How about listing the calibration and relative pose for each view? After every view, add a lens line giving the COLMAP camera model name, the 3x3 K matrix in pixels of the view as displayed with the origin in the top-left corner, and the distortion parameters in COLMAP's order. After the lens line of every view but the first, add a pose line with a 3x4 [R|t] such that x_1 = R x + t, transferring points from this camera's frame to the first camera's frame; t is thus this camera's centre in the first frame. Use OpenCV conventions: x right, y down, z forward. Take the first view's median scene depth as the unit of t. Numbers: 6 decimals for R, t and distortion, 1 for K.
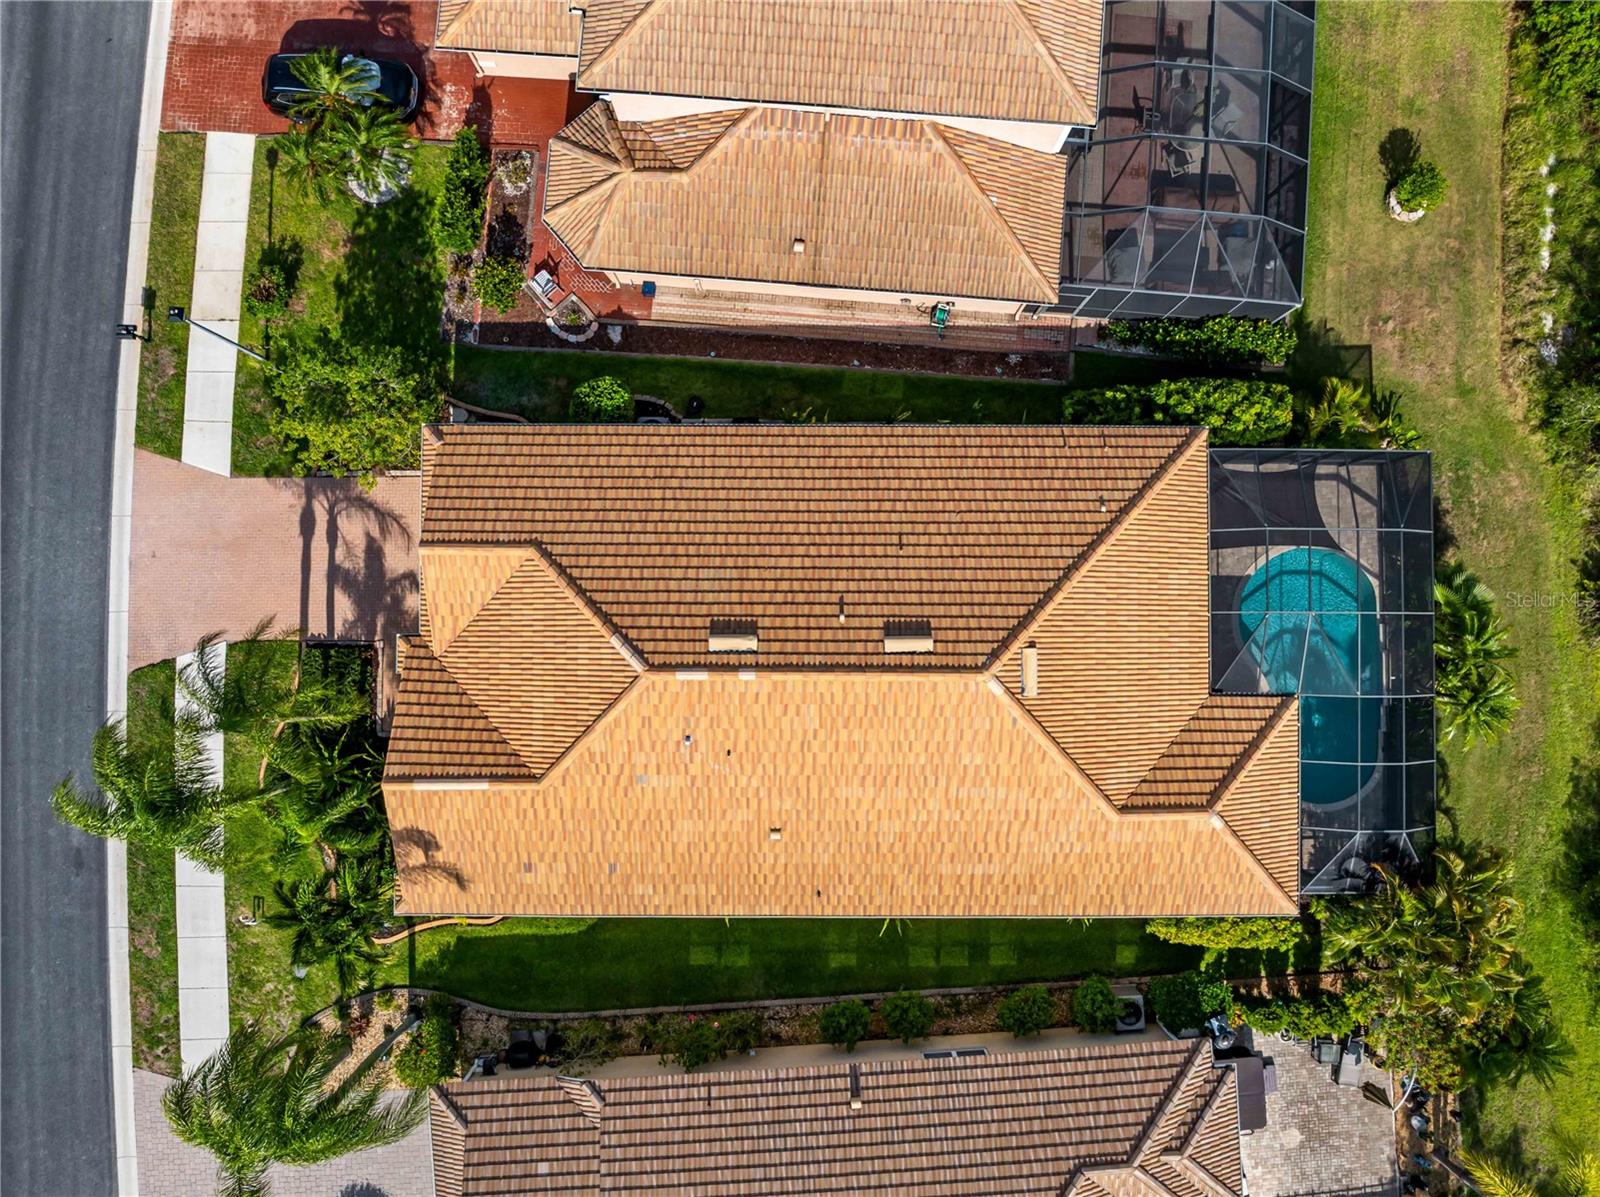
lens RADIAL K [[1130.6, 0, 800.0], [0, 1130.6, 598.5], [0, 0, 1]] dist [-0.038341, 0.002422]
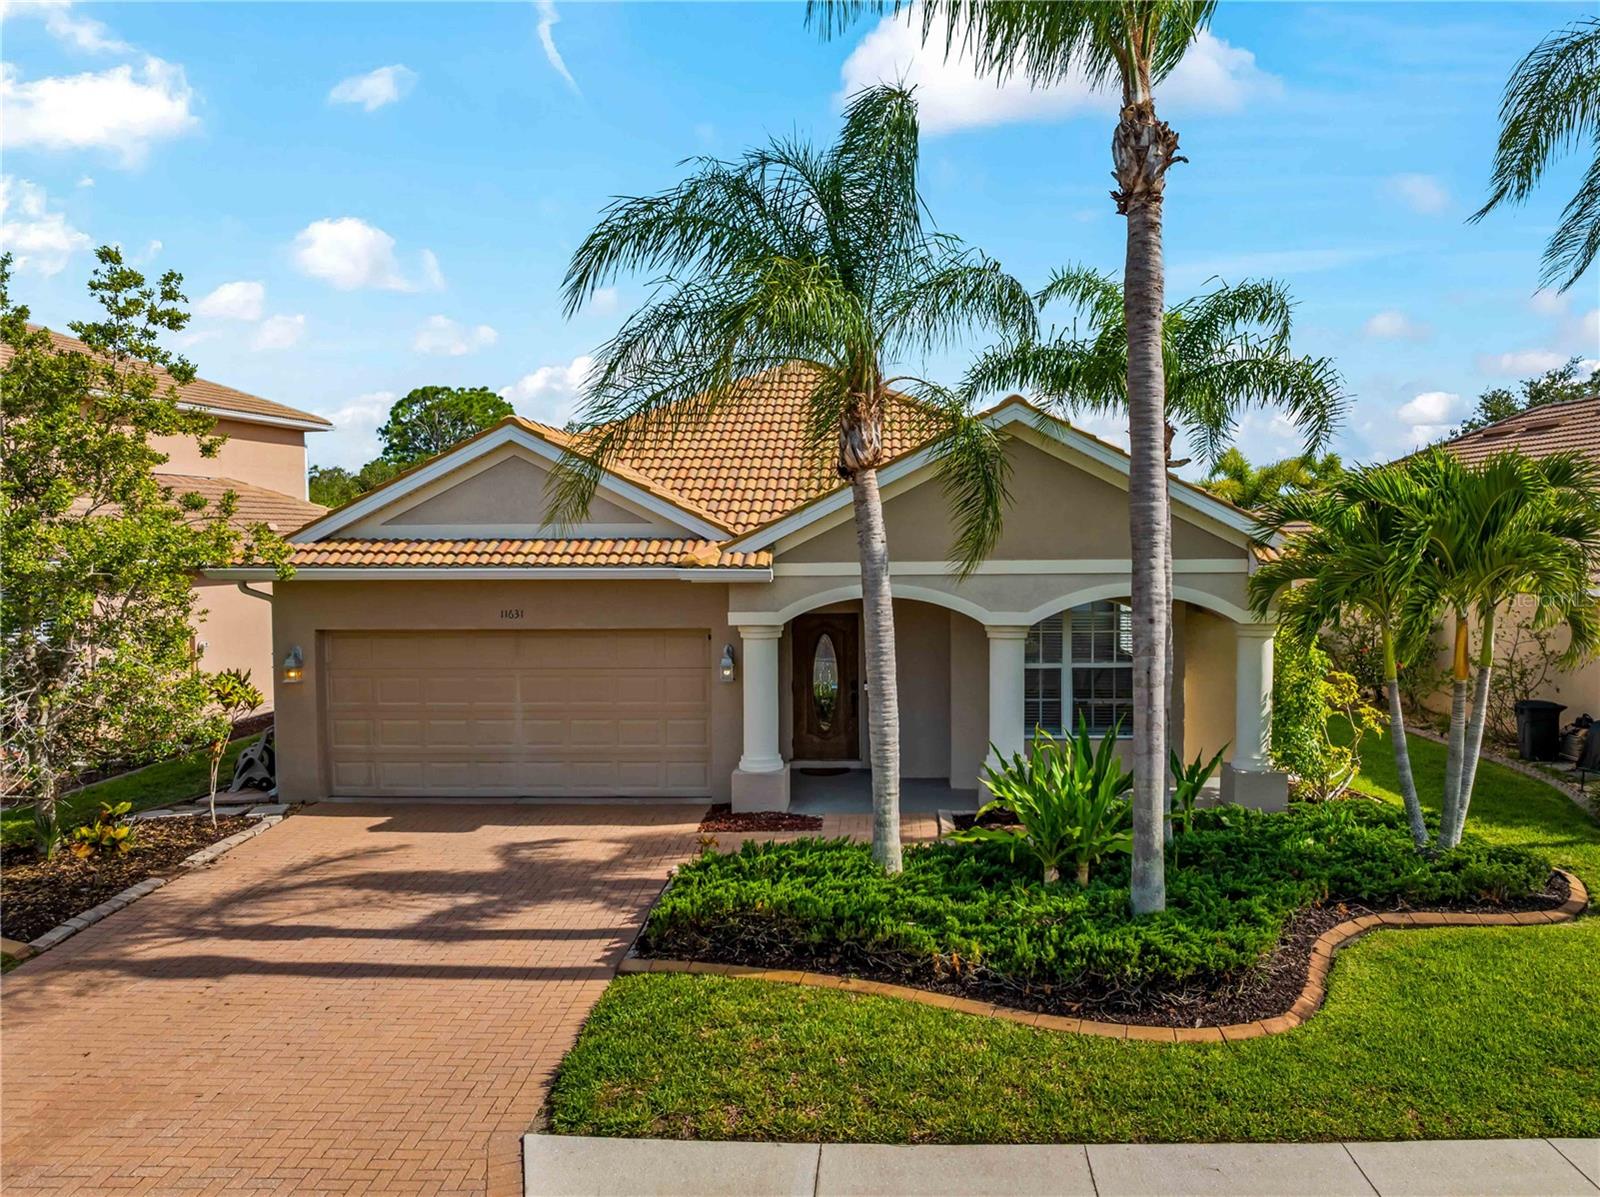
lens RADIAL K [[1089.2, 0, 888.4], [0, 1089.2, 599.7], [0, 0, 1]] dist [0.000586, 0.000608]
pose [[-0.001116, -0.035674, 0.999363, -0.695230], [0.999578, 0.028952, 0.002150, 0.097467], [-0.029010, 0.998944, 0.035627, 0.894805]]
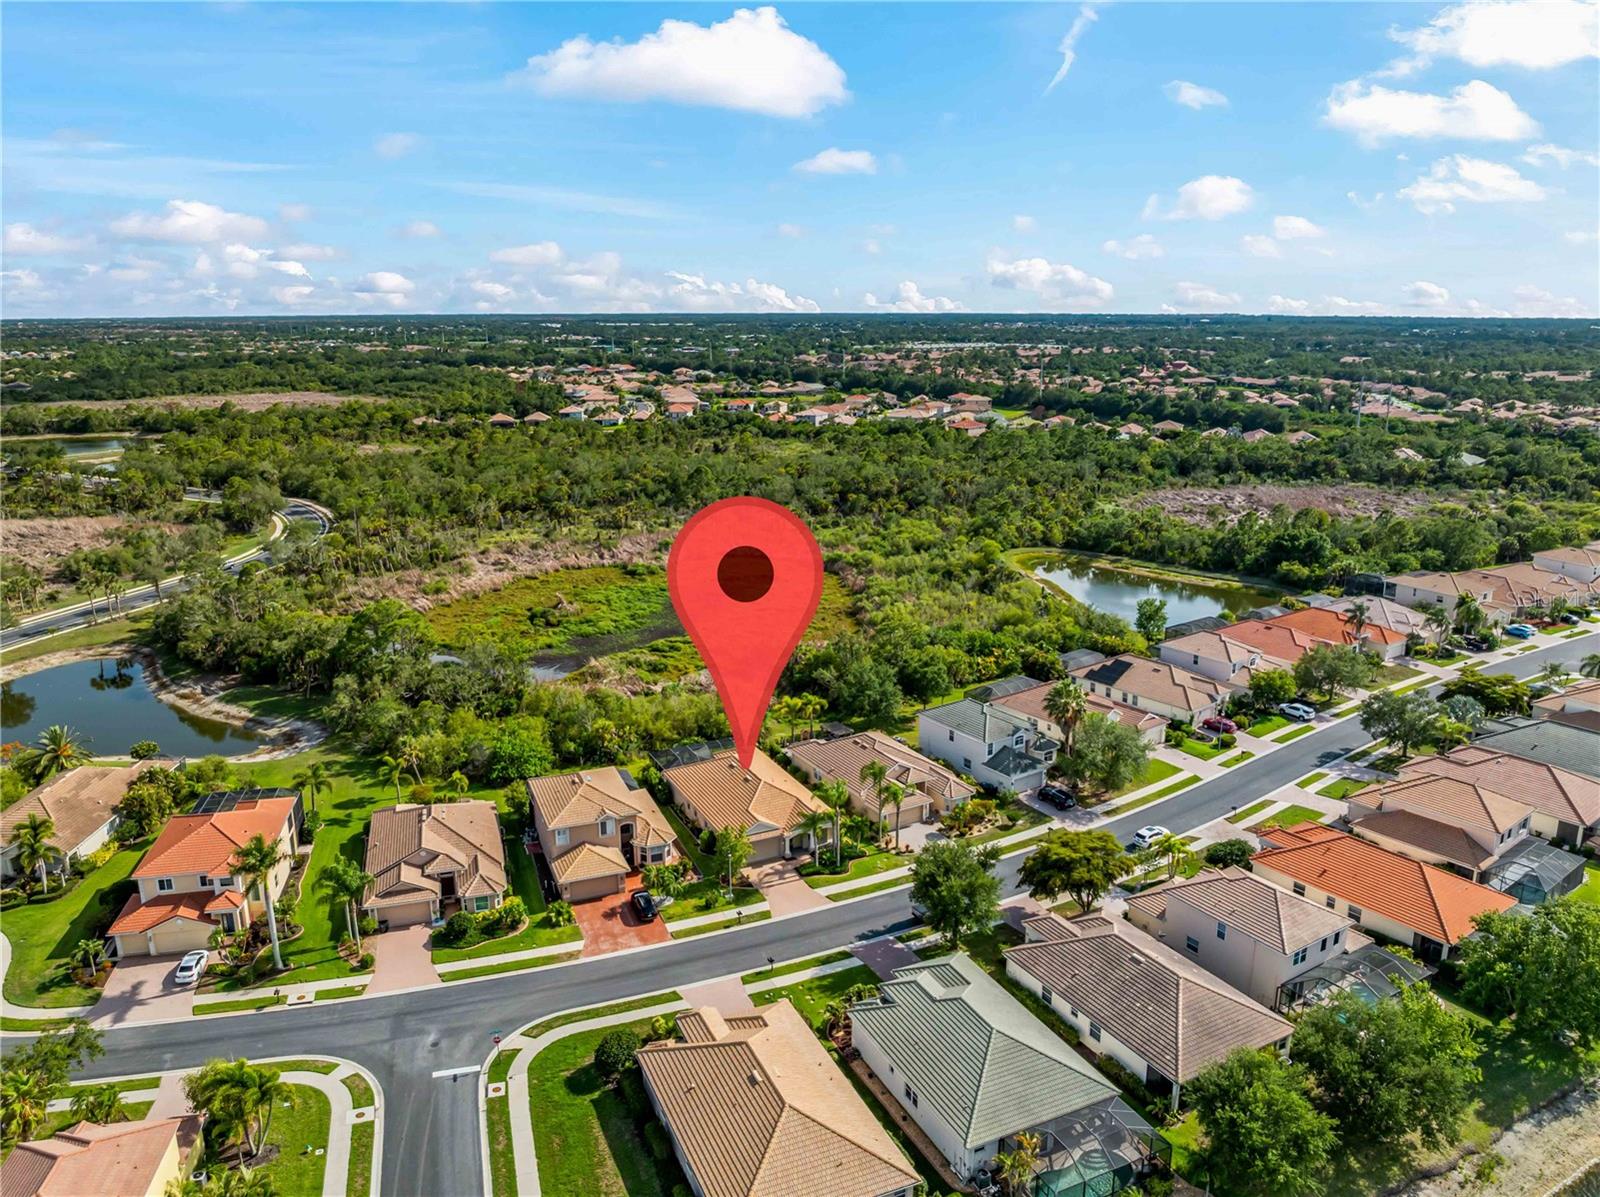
lens RADIAL K [[1130.6, 0, 800.0], [0, 1130.6, 598.5], [0, 0, 1]] dist [-0.038341, 0.002422]
pose [[-0.440426, -0.219409, 0.870565, -3.222077], [0.897611, -0.088319, 0.431850, -1.366978], [-0.017865, 0.971627, 0.235842, -0.635554]]
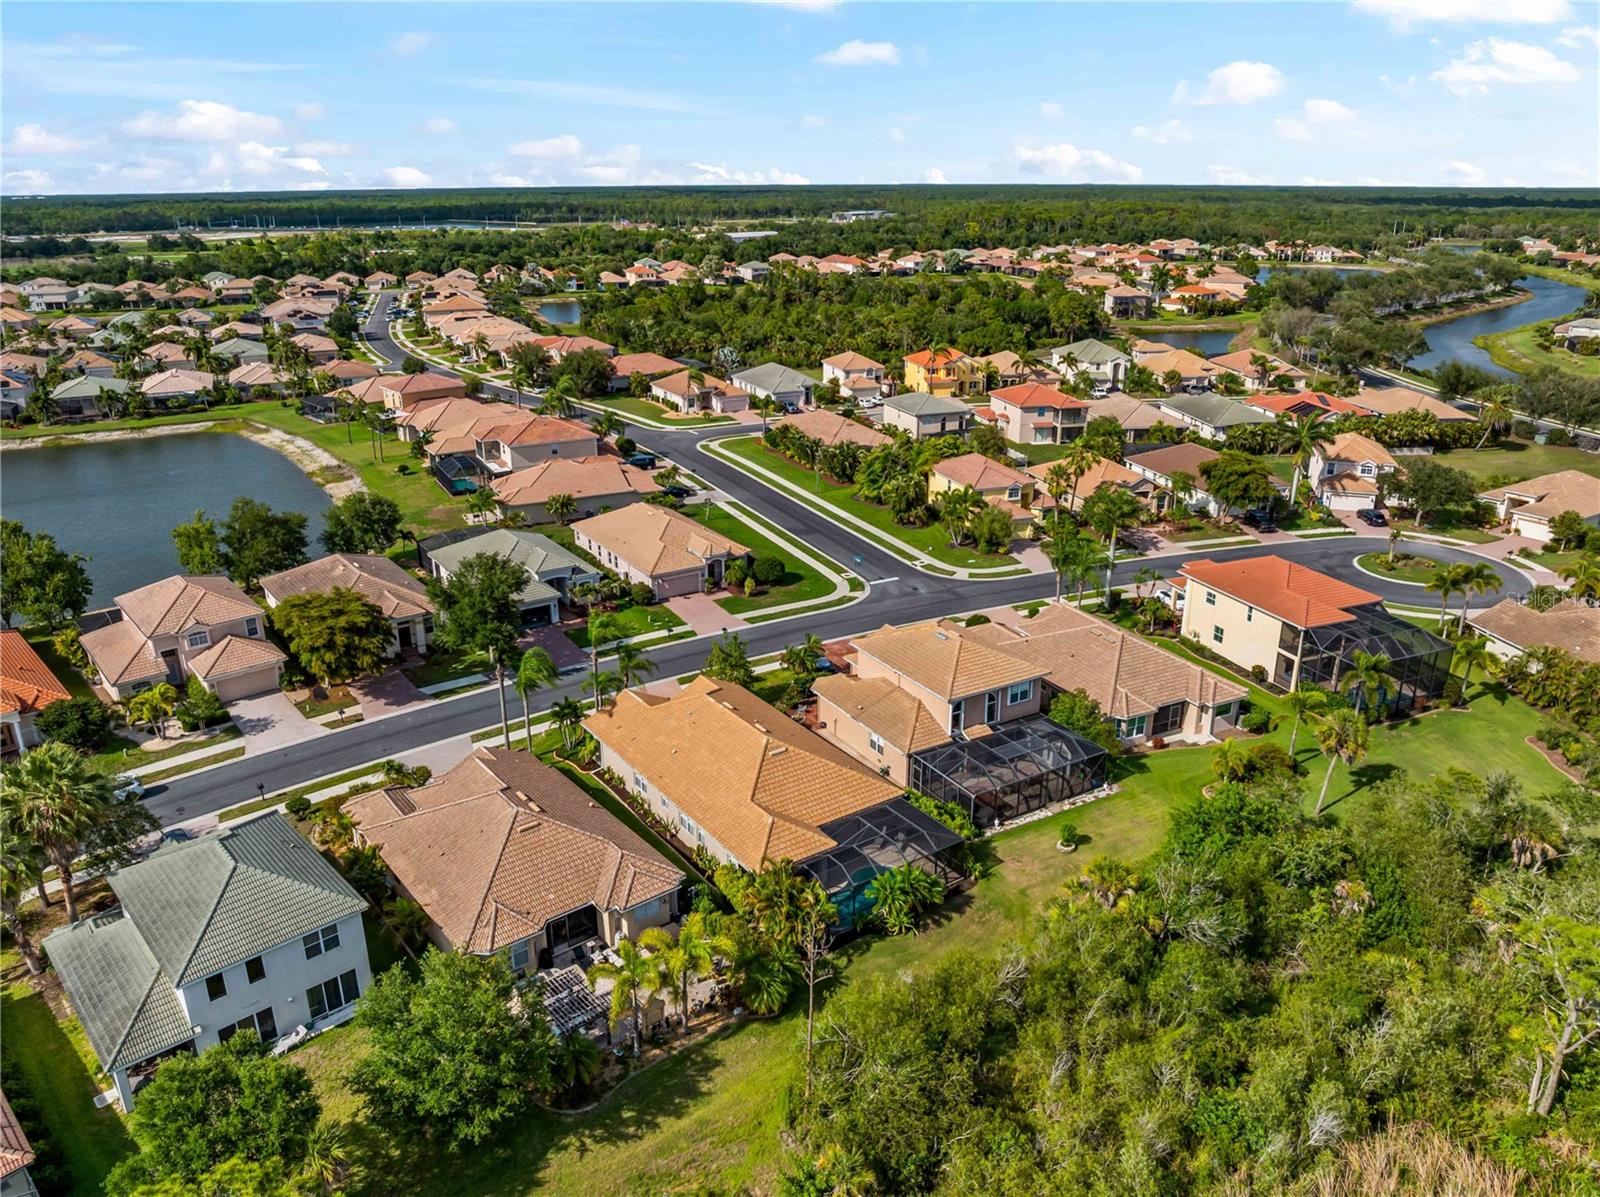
lens RADIAL K [[1135.1, 0, 792.1], [0, 1135.1, 579.1], [0, 0, 1]] dist [-0.034745, -0.000705]
pose [[0.564616, 0.266629, -0.781100, 1.807538], [-0.824961, 0.211487, -0.524130, 1.107750], [0.025444, 0.940310, 0.339368, -0.234860]]
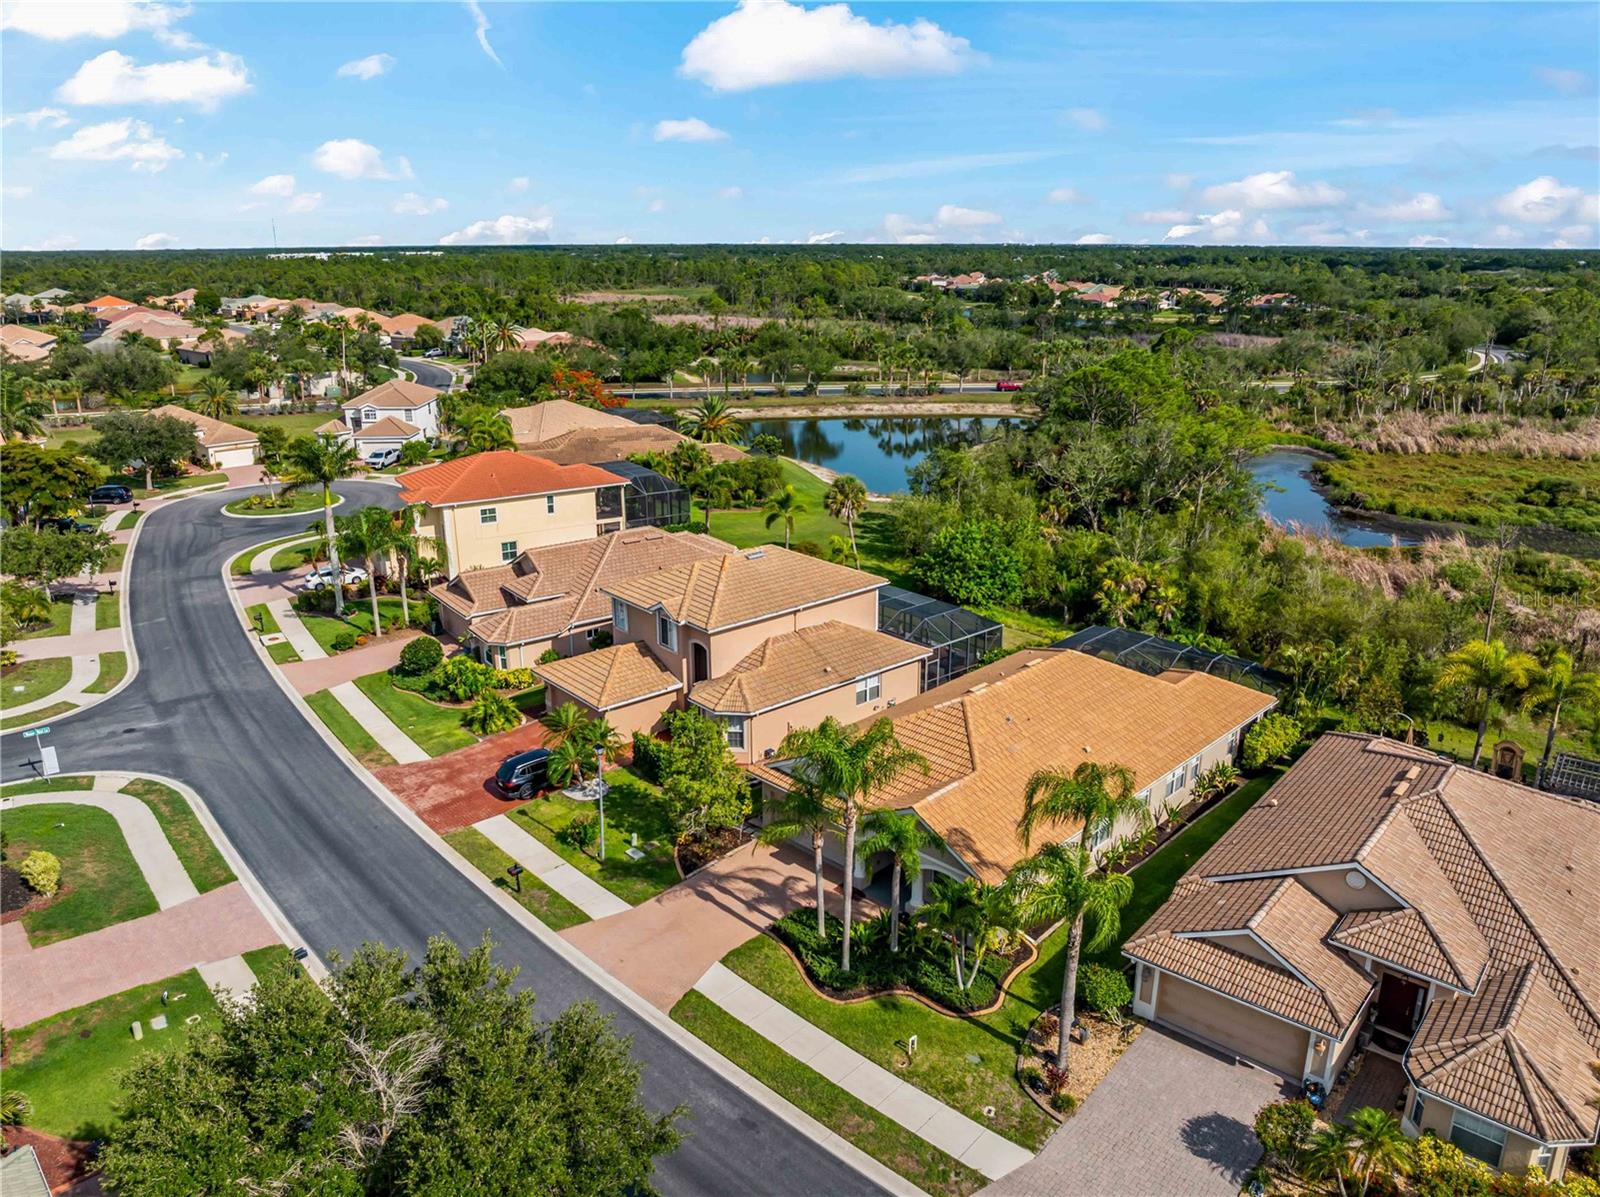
lens RADIAL K [[1127.3, 0, 802.1], [0, 1127.3, 594.5], [0, 0, 1]] dist [-0.032082, -0.001980]
pose [[0.703070, -0.215371, 0.677723, -1.180365], [0.711008, 0.229858, -0.664555, 0.816883], [-0.012654, 0.949095, 0.314737, 0.239818]]
